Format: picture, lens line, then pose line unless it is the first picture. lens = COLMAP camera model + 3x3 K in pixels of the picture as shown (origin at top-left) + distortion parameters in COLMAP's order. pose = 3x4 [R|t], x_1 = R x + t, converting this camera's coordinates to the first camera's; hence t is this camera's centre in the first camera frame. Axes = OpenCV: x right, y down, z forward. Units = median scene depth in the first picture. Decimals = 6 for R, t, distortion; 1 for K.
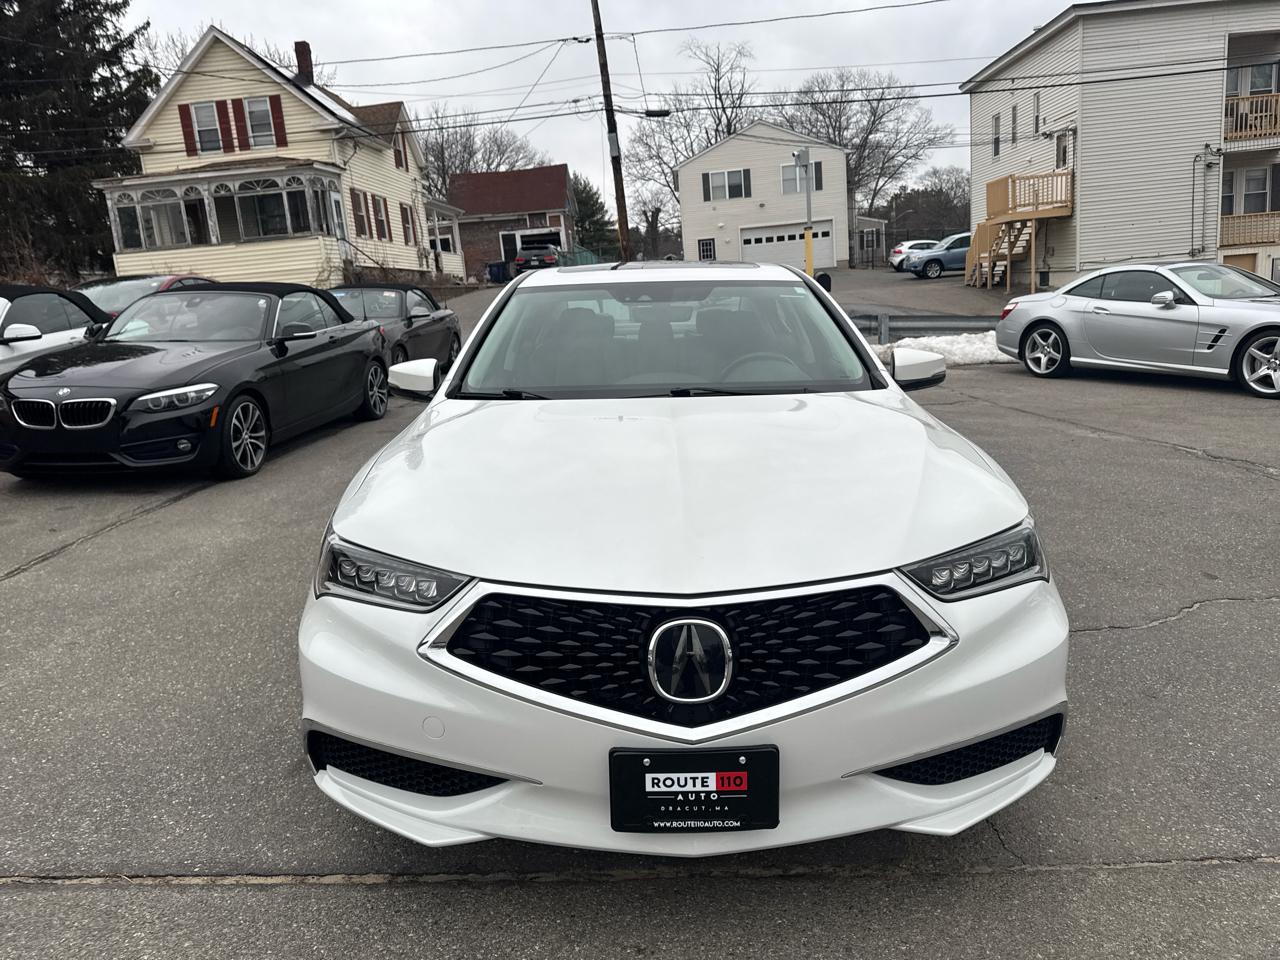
lens RADIAL K [[901.2, 0, 642.9], [0, 901.2, 472.9], [0, 0, 1]] dist [0.024616, -0.030795]
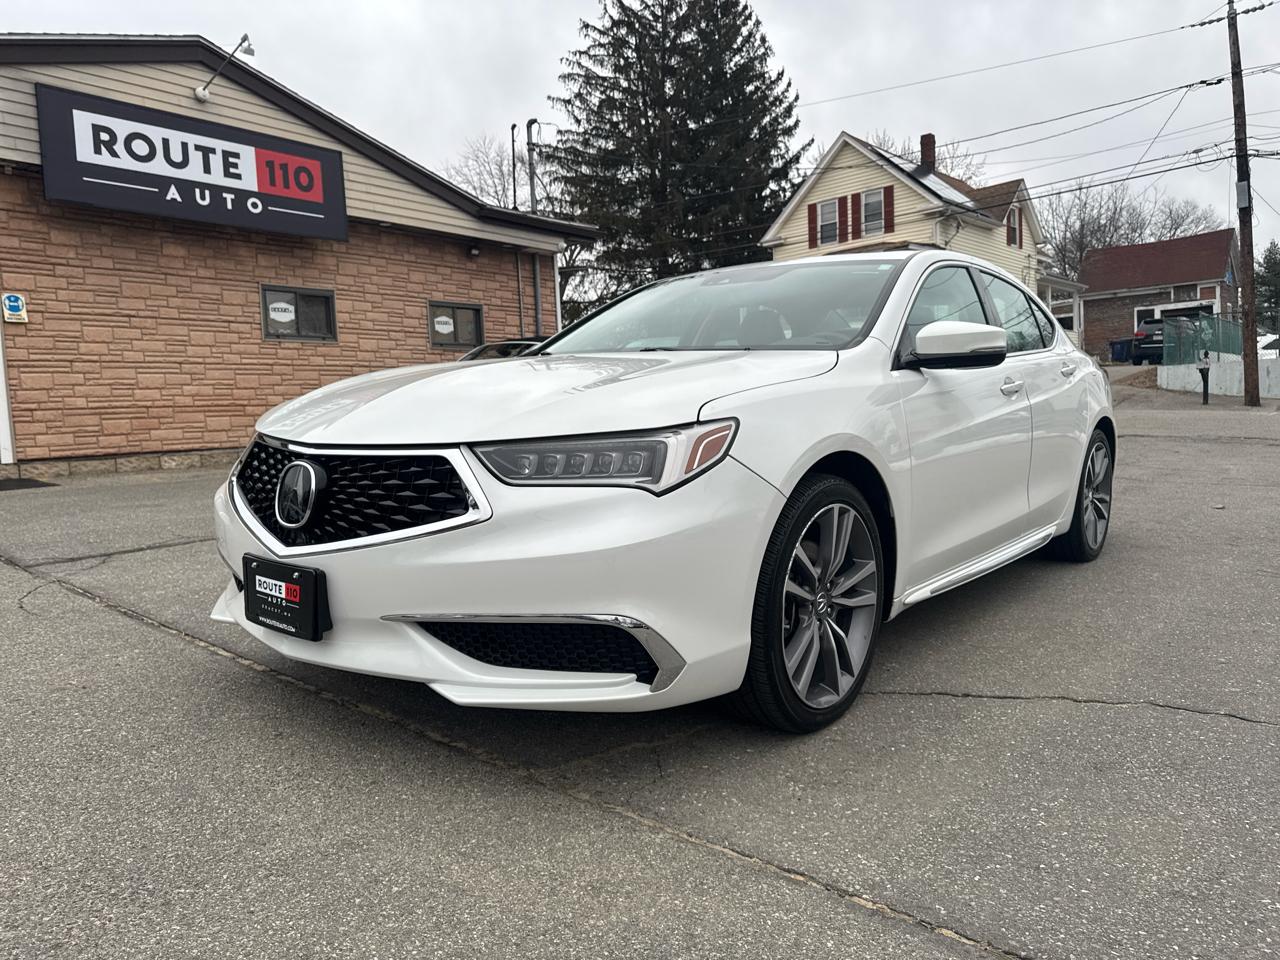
lens RADIAL K [[901.2, 0, 641.0], [0, 901.2, 475.6], [0, 0, 1]] dist [0.024616, -0.030795]
pose [[0.777983, 0.084124, -0.622628, 0.069428], [-0.139312, 0.989425, -0.040390, 0.009714], [0.612645, 0.118162, 0.781475, 0.018168]]
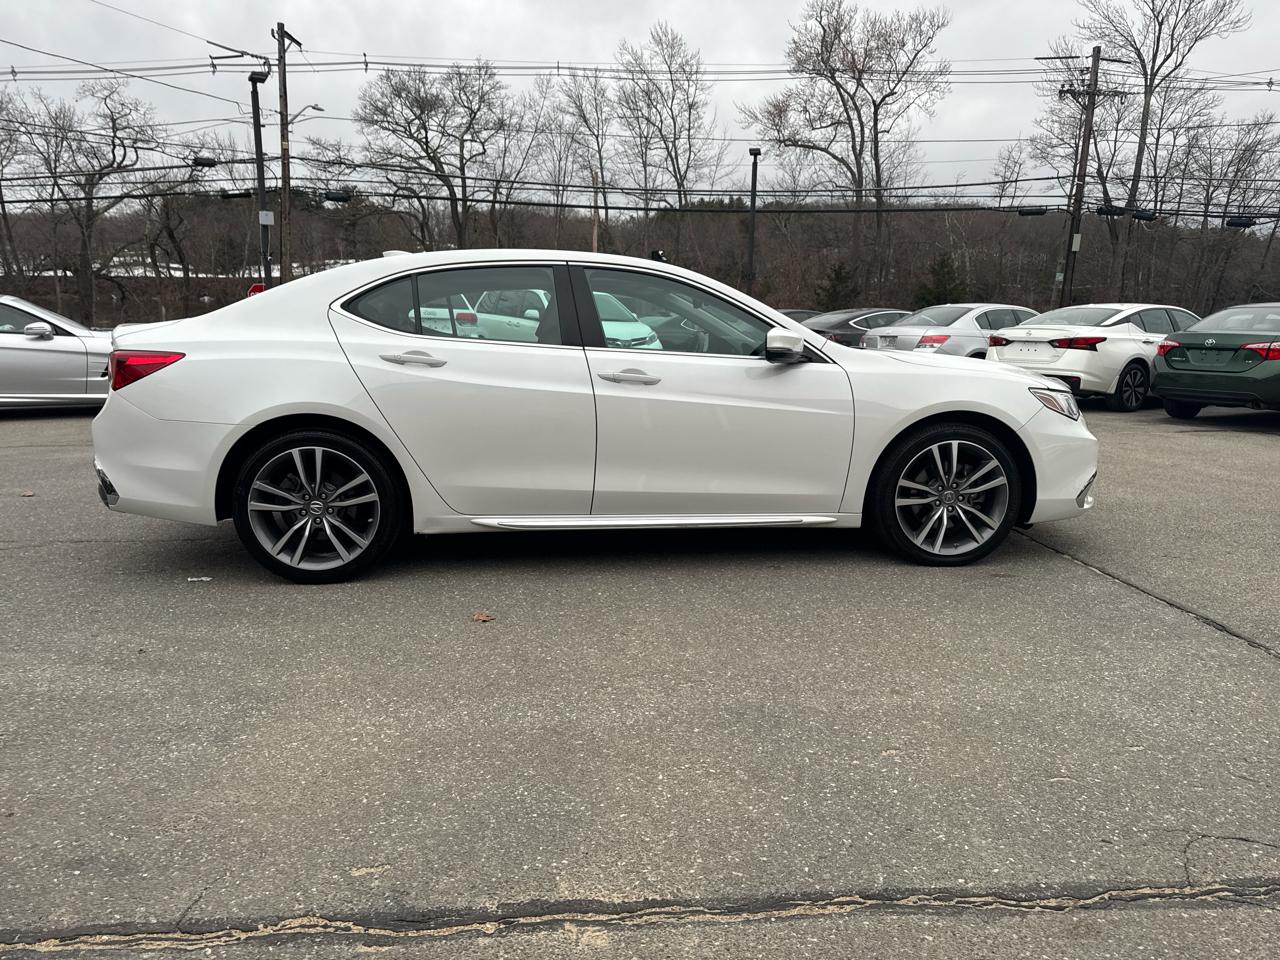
lens RADIAL K [[901.2, 0, 650.4], [0, 901.2, 504.1], [0, 0, 1]] dist [0.024616, -0.030795]
pose [[-0.101974, -0.155295, 0.982591, -0.160472], [0.195322, 0.965388, 0.172847, -0.015697], [-0.975423, 0.209548, -0.068112, 0.147380]]
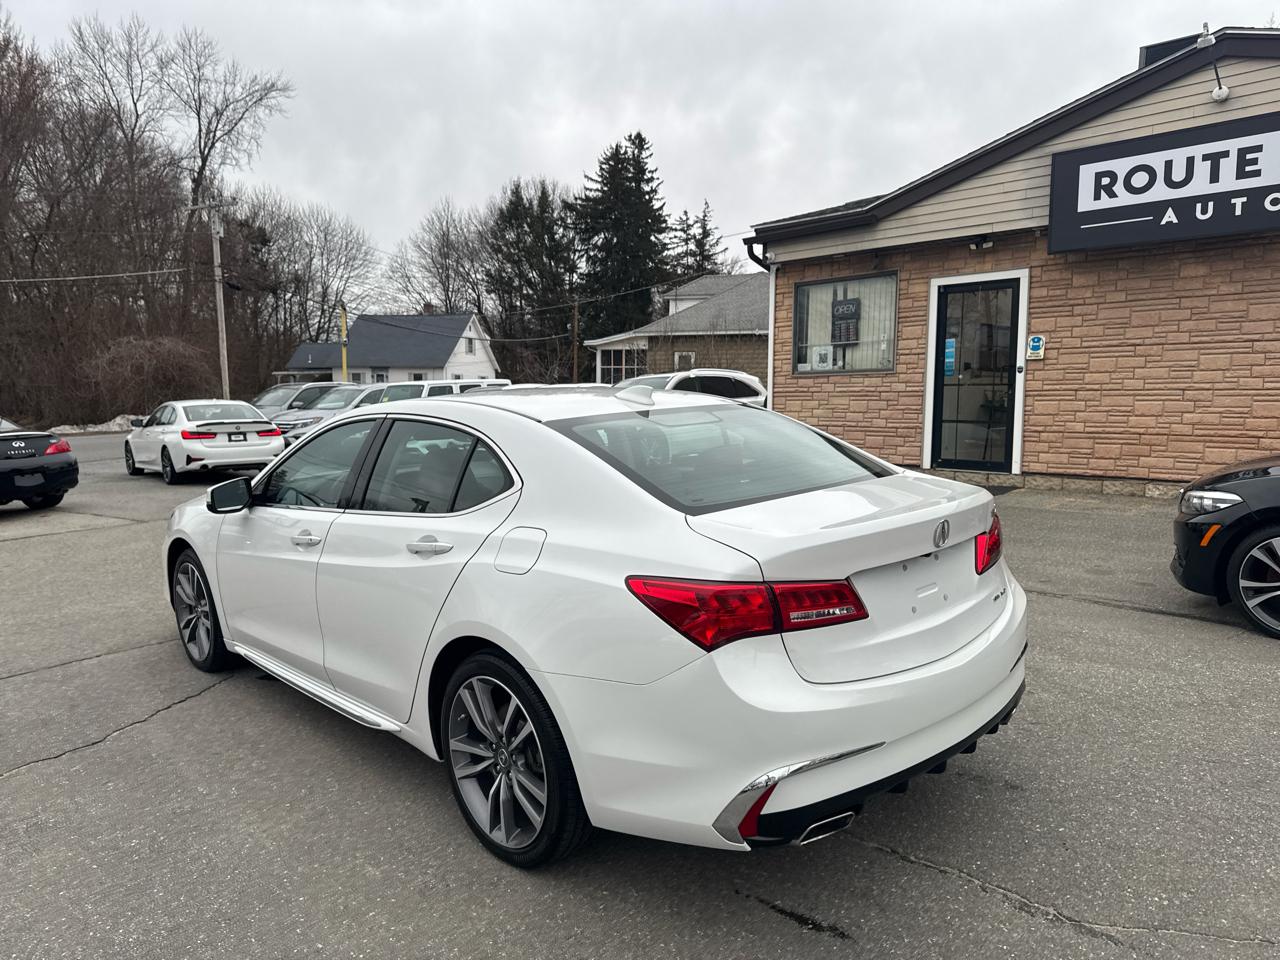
lens RADIAL K [[901.2, 0, 638.1], [0, 901.2, 477.2], [0, 0, 1]] dist [0.024616, -0.030795]
pose [[-0.722397, 0.131296, -0.678899, 0.084299], [-0.085834, 0.957188, 0.276449, -0.060382], [0.686130, 0.257979, -0.680200, 0.253391]]
